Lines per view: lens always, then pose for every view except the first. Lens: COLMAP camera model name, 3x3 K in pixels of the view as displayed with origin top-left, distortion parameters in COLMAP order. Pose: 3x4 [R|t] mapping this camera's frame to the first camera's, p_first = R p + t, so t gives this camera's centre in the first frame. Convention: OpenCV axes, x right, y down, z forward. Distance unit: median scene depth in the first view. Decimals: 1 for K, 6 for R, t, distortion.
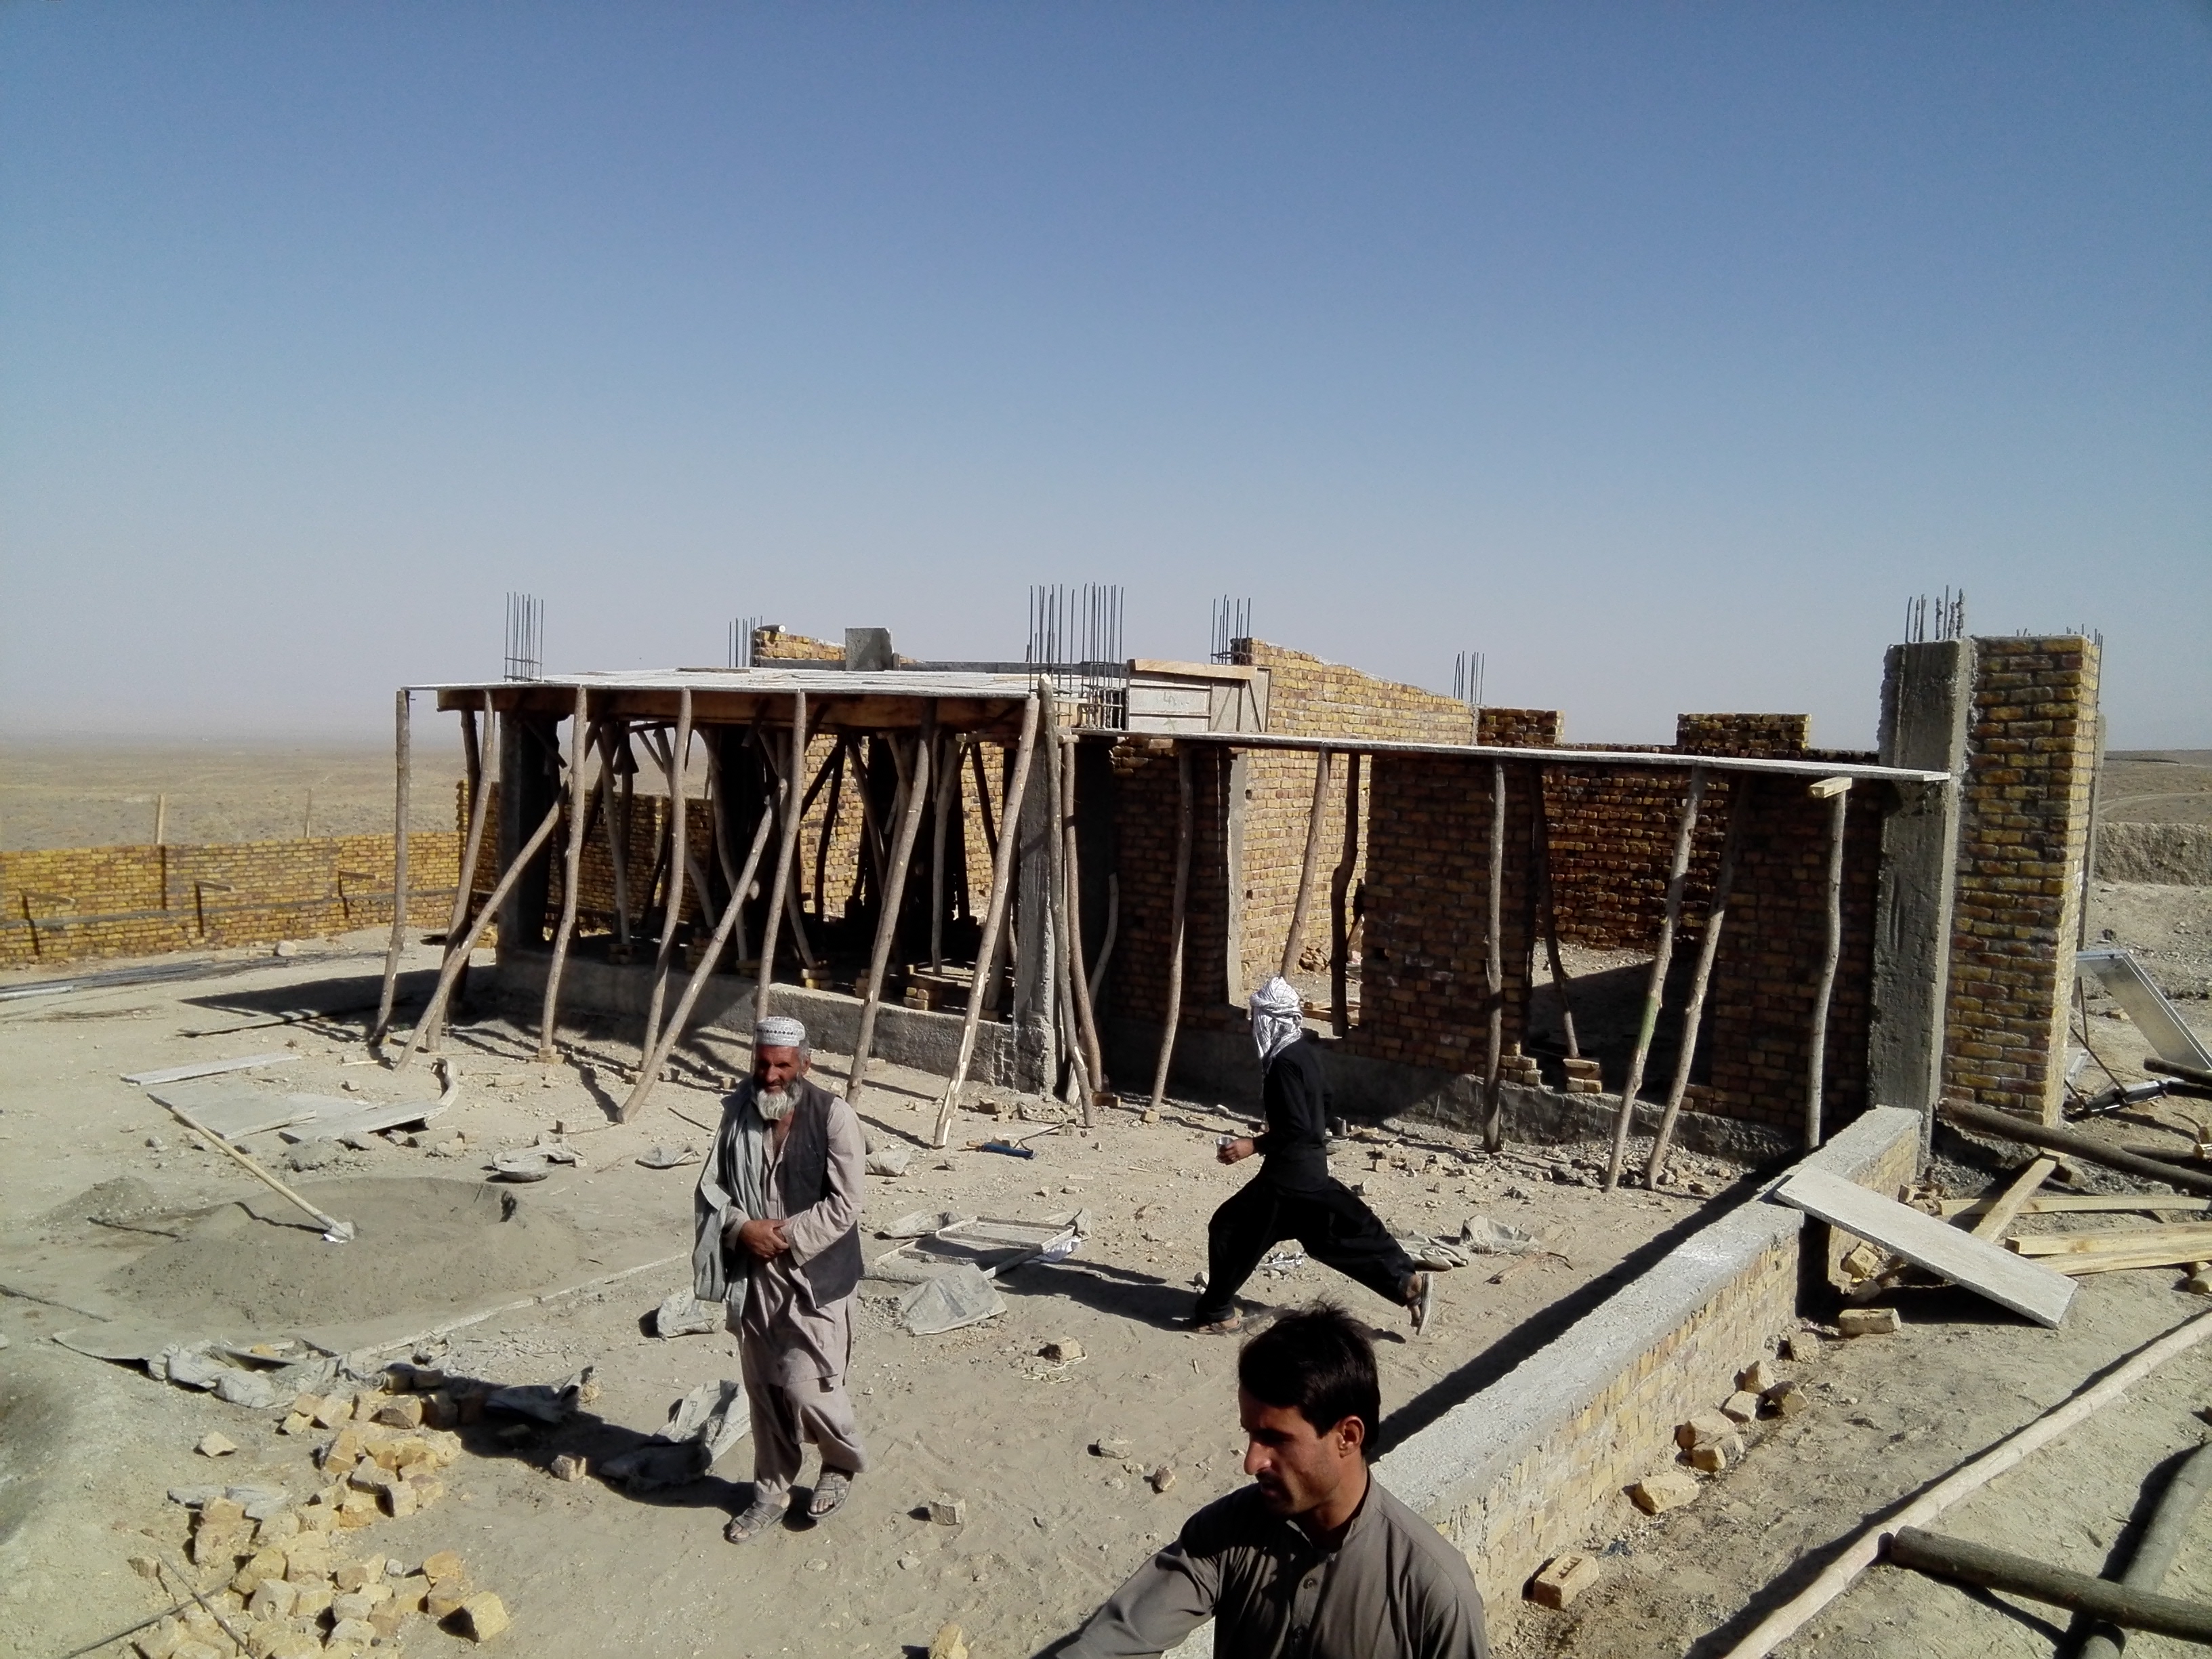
lens RADIAL K [[1762.7, 0, 1109.0], [0, 1762.7, 828.6], [0, 0, 1]] dist [0.033704, -0.000433]
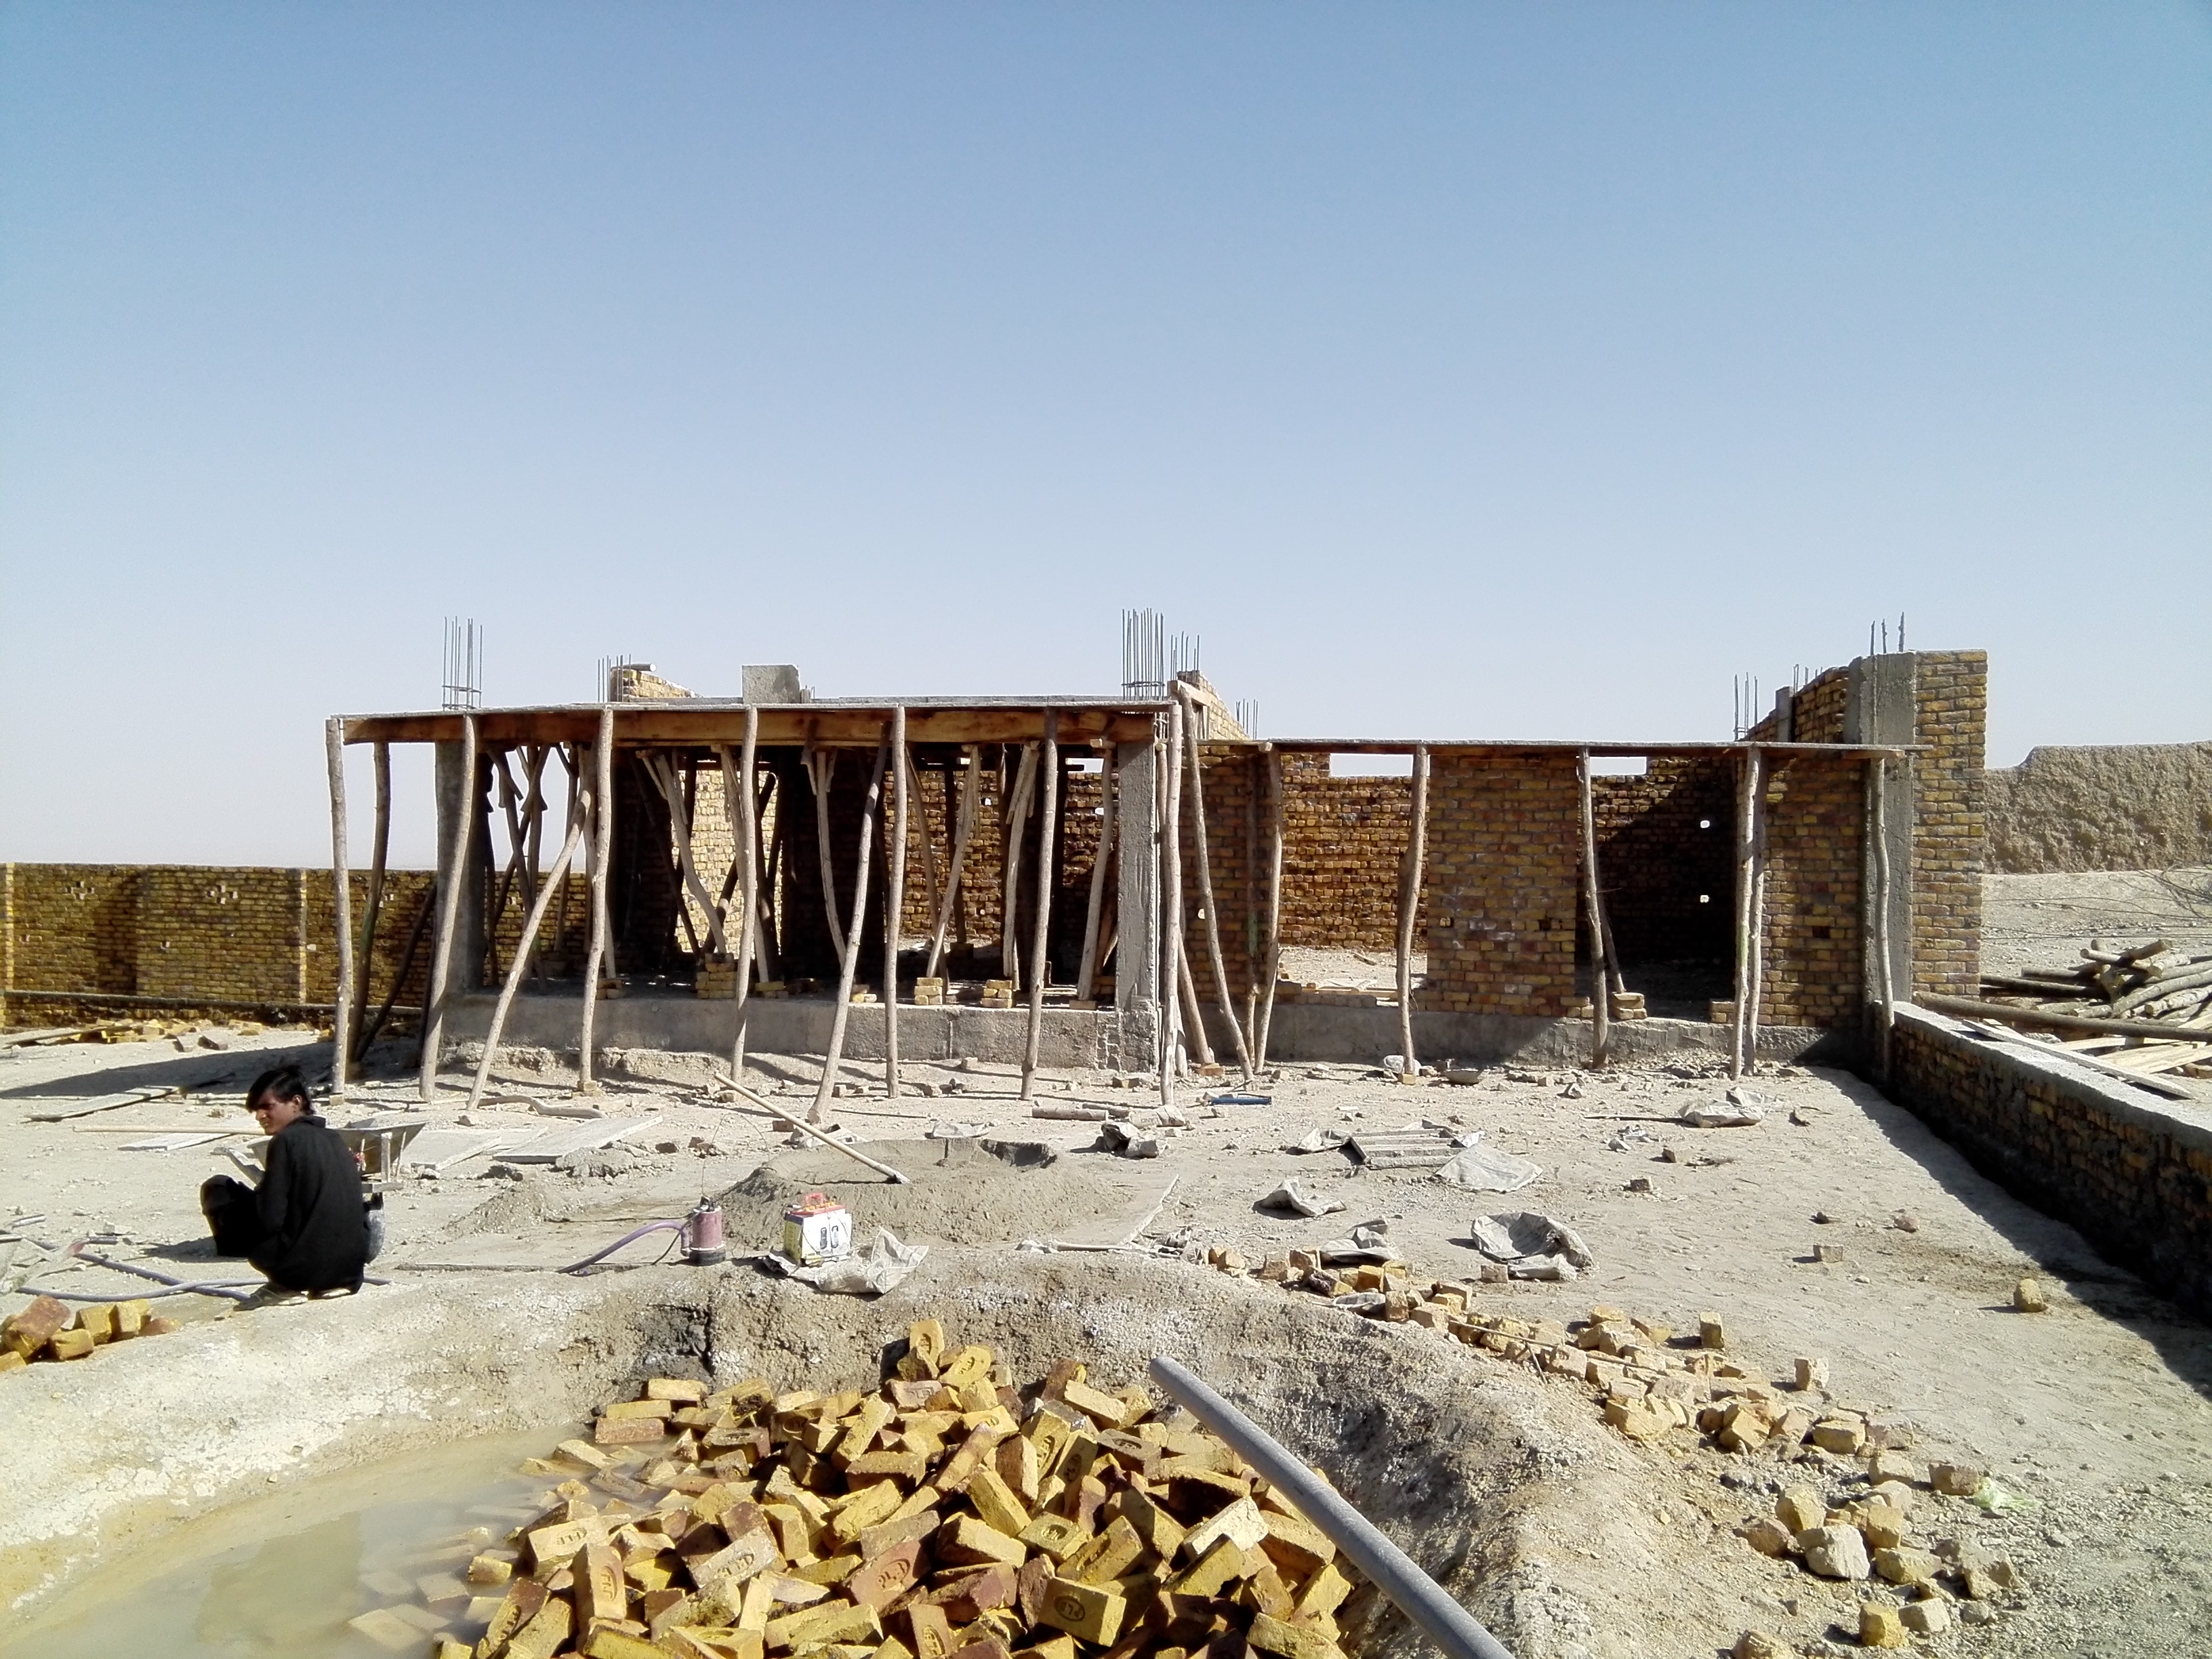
lens RADIAL K [[1762.7, 0, 1100.1], [0, 1762.7, 832.3], [0, 0, 1]] dist [0.033704, -0.000433]
pose [[0.918555, -0.022049, 0.394678, -0.534951], [0.045199, 0.997753, -0.049455, 0.059985], [-0.392701, 0.063266, 0.917488, 0.002022]]
